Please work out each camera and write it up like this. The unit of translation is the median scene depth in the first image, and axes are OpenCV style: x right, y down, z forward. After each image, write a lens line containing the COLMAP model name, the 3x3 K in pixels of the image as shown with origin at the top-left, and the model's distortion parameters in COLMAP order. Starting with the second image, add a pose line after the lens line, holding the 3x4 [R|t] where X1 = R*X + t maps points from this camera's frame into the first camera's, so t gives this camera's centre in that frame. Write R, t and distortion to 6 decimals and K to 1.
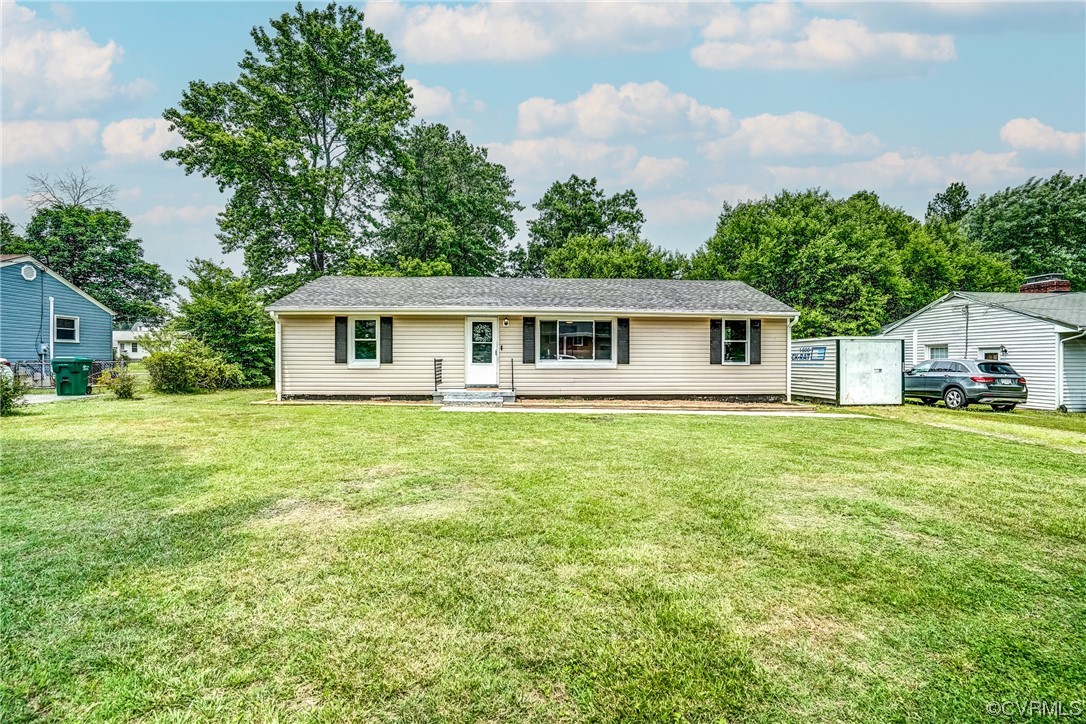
lens RADIAL K [[521.0, 0, 547.1], [0, 521.0, 322.8], [0, 0, 1]] dist [-0.046181, 0.019409]
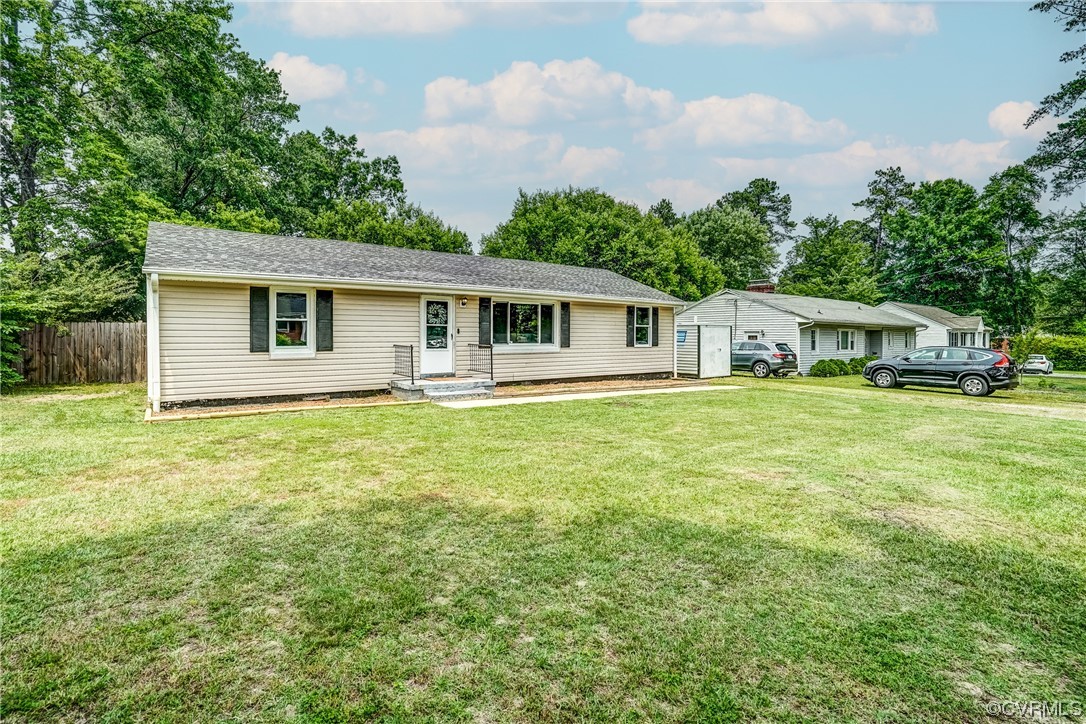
lens RADIAL K [[521.0, 0, 547.1], [0, 521.0, 322.8], [0, 0, 1]] dist [-0.046181, 0.019409]
pose [[0.828171, 0.013020, 0.560324, -0.452657], [-0.041515, 0.998409, 0.038161, -0.006013], [-0.558935, -0.054865, 0.827394, 0.185150]]
